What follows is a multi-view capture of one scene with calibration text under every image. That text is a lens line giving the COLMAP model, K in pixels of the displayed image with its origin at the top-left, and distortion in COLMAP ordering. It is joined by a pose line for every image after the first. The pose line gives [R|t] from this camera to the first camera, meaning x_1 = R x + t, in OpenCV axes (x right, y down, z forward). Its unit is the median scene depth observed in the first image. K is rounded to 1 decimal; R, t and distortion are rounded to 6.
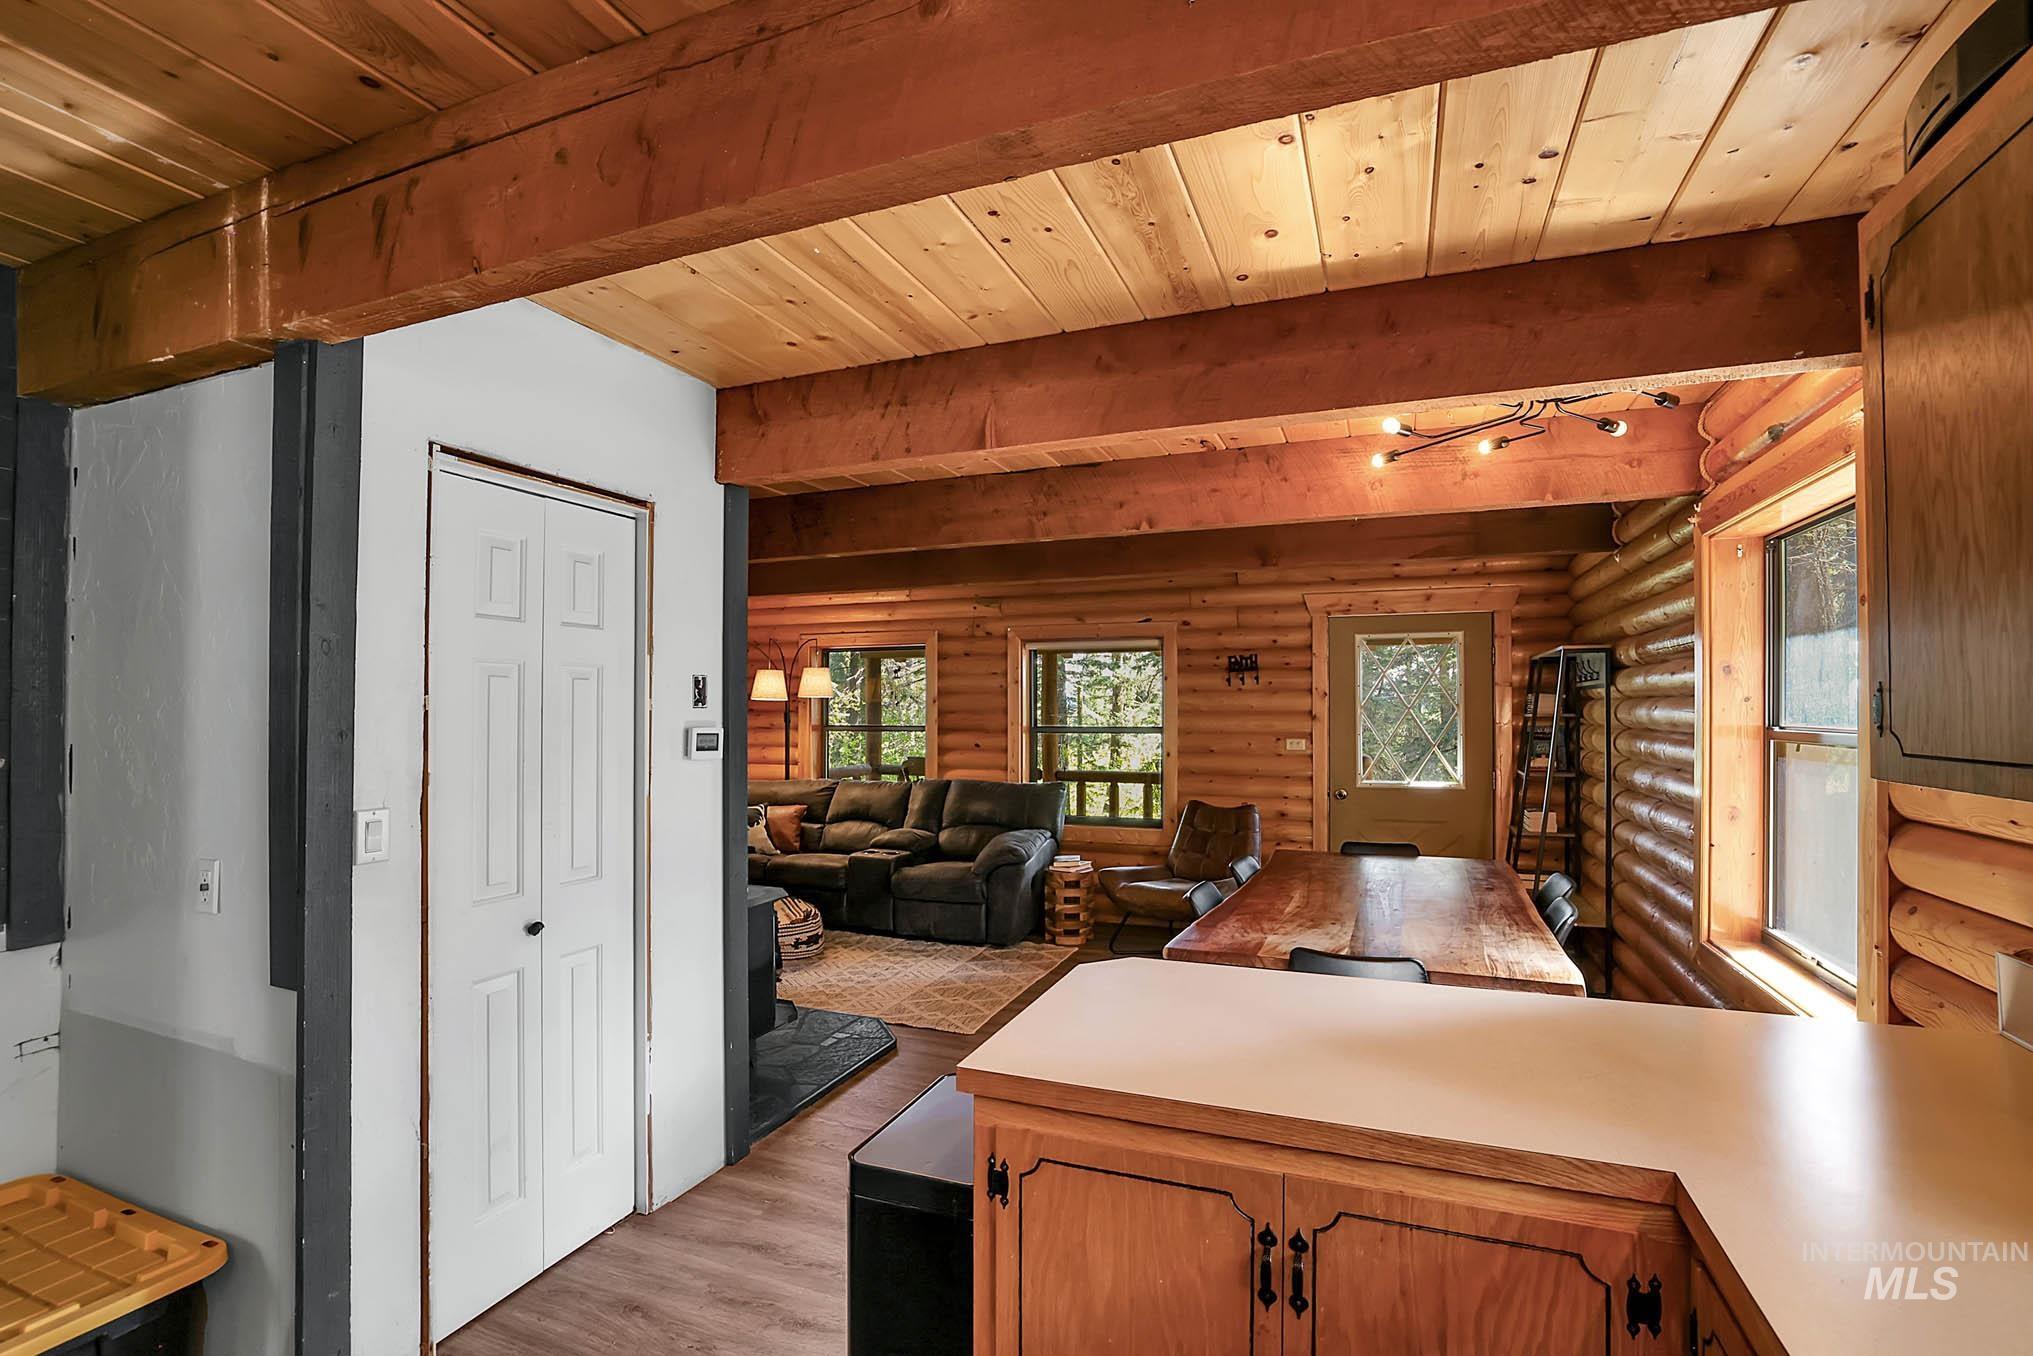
lens RADIAL K [[909.7, 0, 1059.9], [0, 909.7, 698.9], [0, 0, 1]] dist [-0.032257, 0.014445]
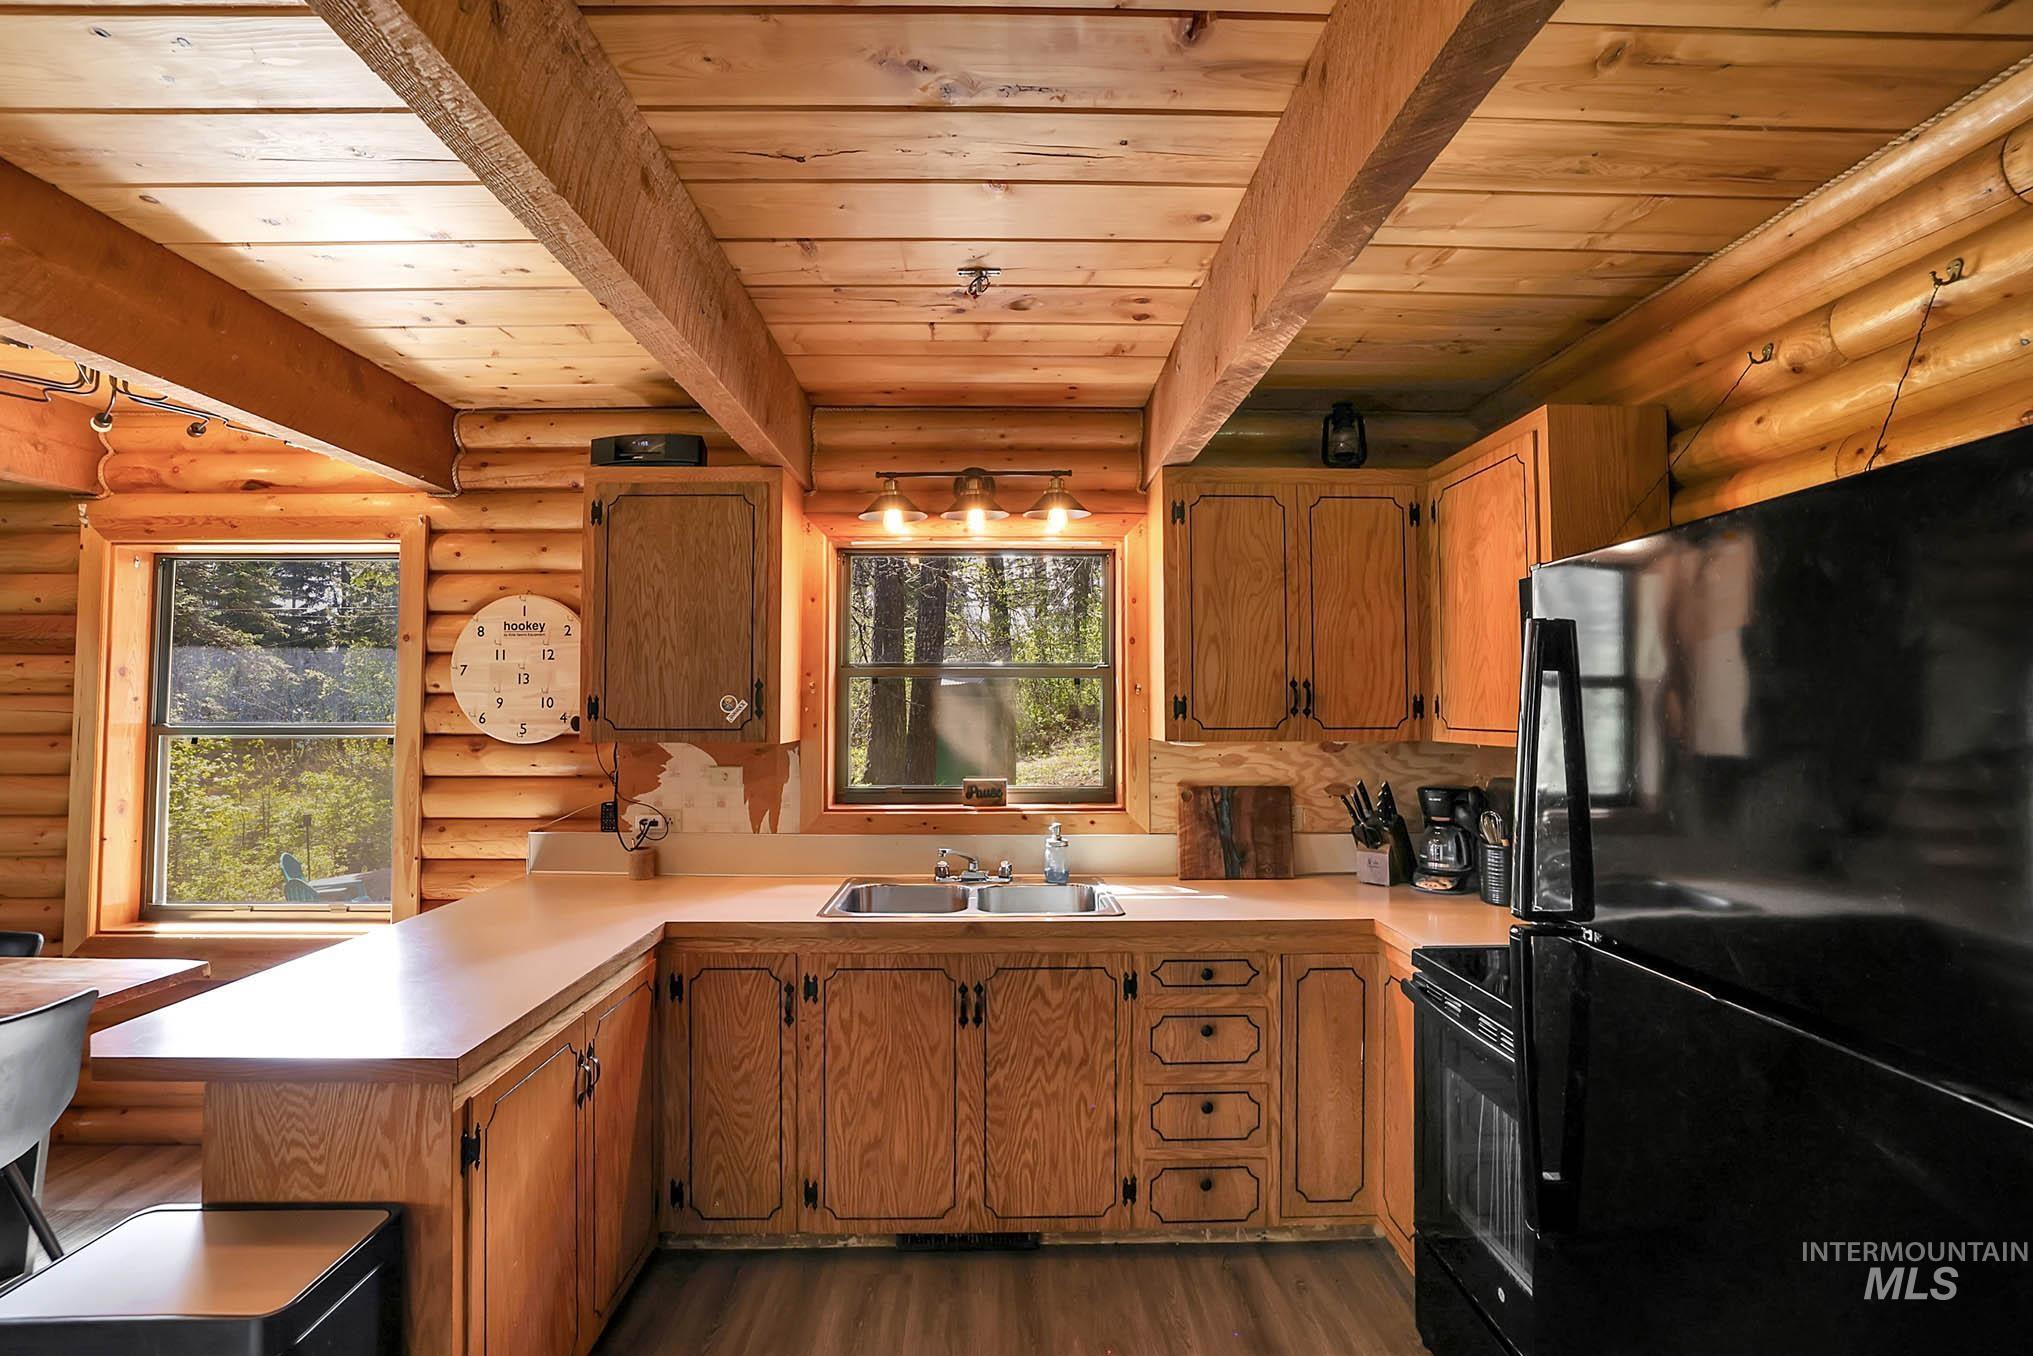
lens RADIAL K [[959.8, 0, 1000.4], [0, 959.8, 674.5], [0, 0, 1]] dist [-0.029611, 0.014508]
pose [[-0.373741, 0.028187, 0.927105, -0.355536], [-0.010451, 0.999347, -0.034596, 0.000546], [-0.927474, -0.022619, -0.373202, 0.221169]]
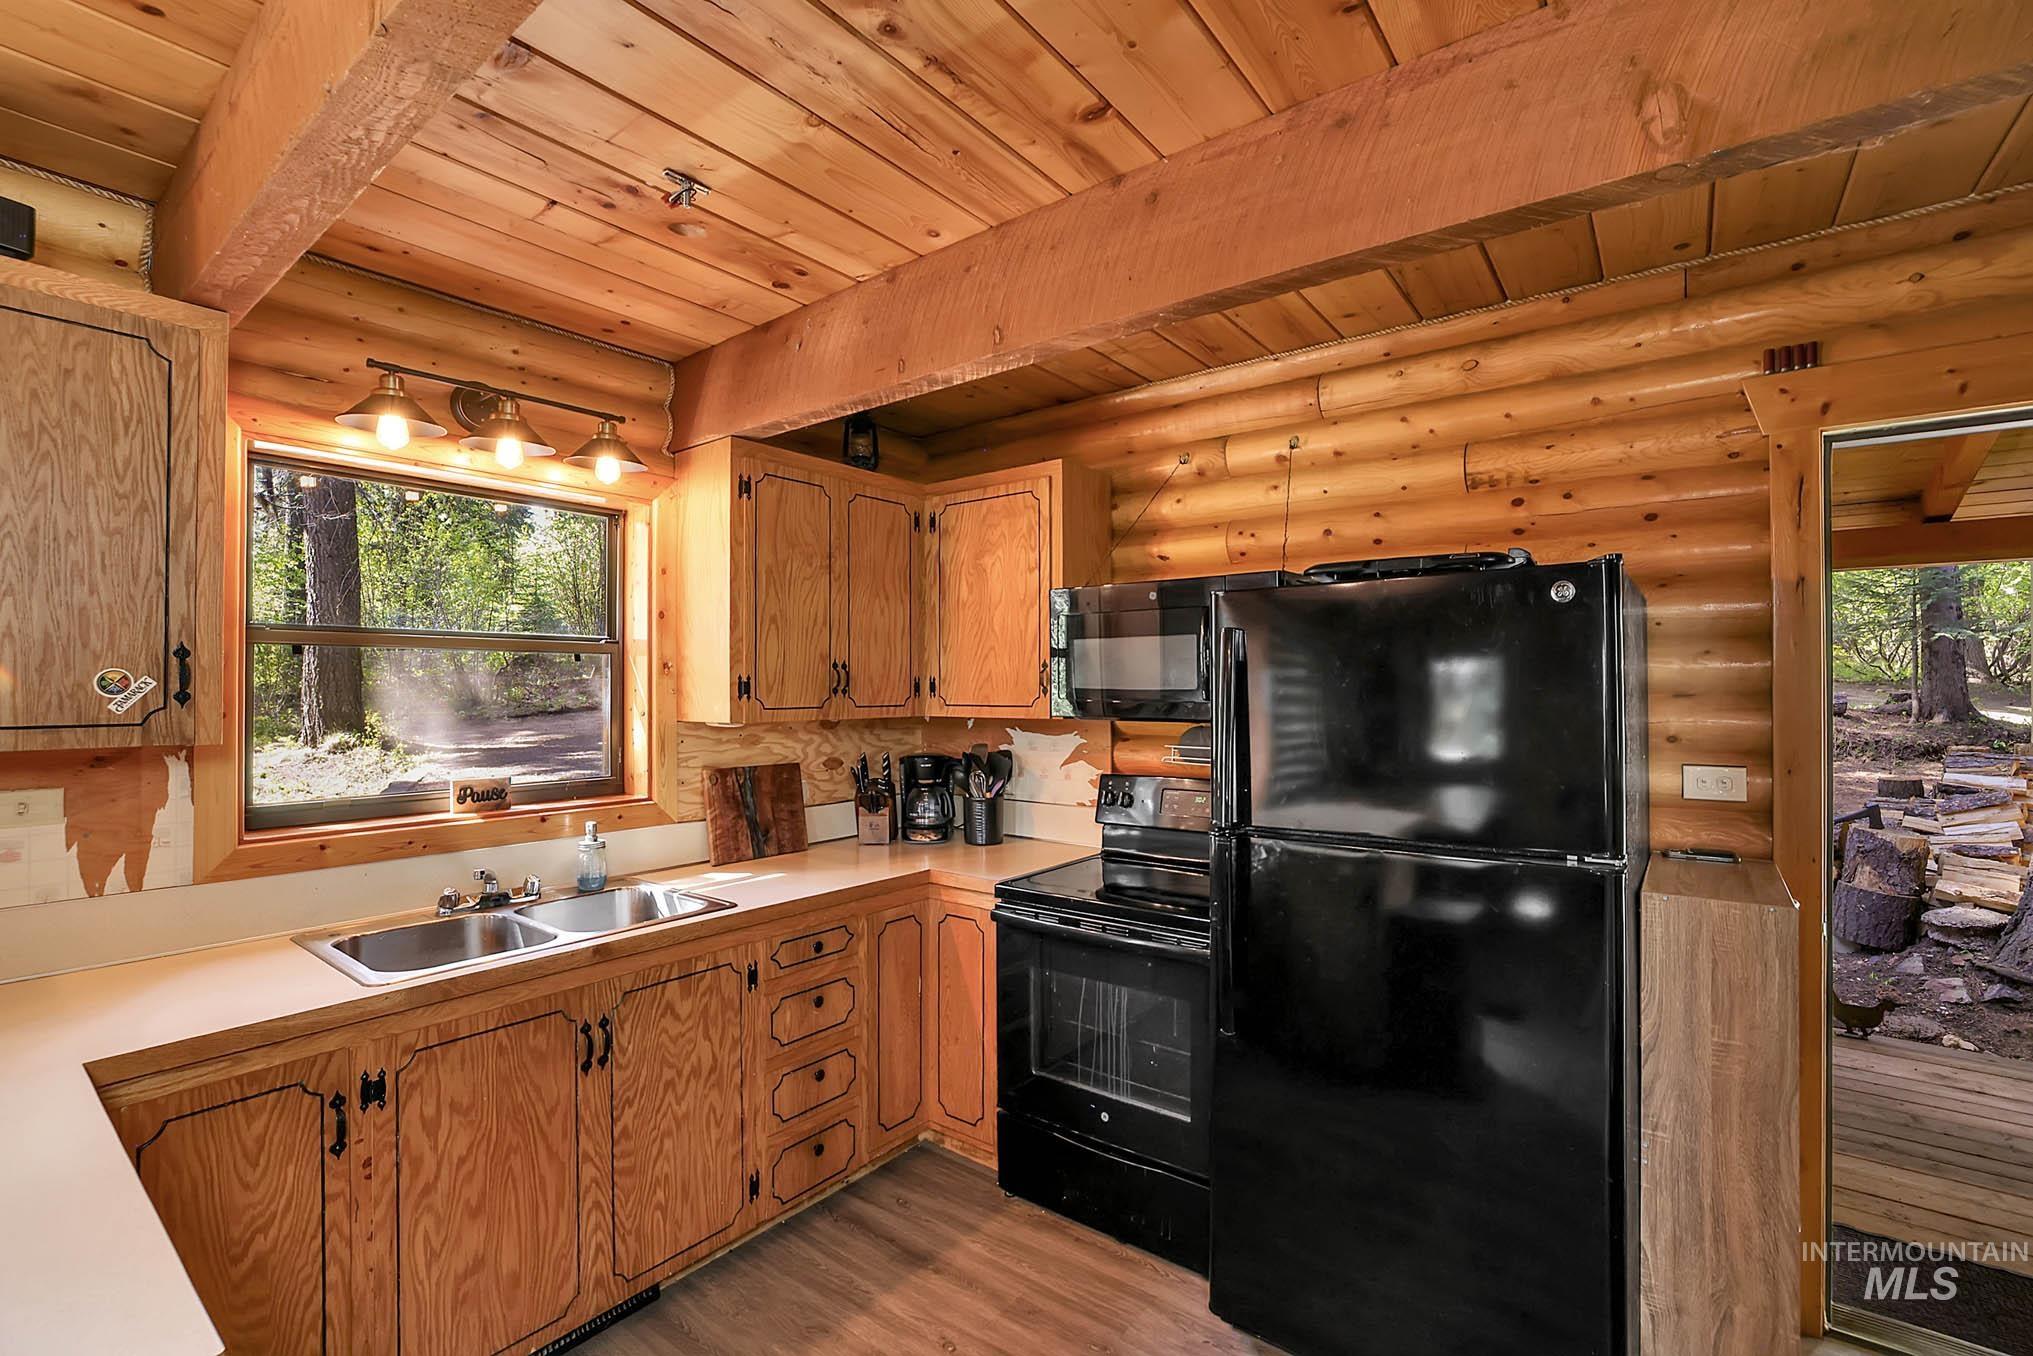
lens RADIAL K [[959.8, 0, 1051.7], [0, 959.8, 675.4], [0, 0, 1]] dist [-0.029611, 0.014508]
pose [[-0.970847, 0.002027, 0.239692, -0.187205], [-0.003212, 0.999764, -0.021466, 0.003247], [-0.239679, -0.021610, -0.970612, 0.389289]]
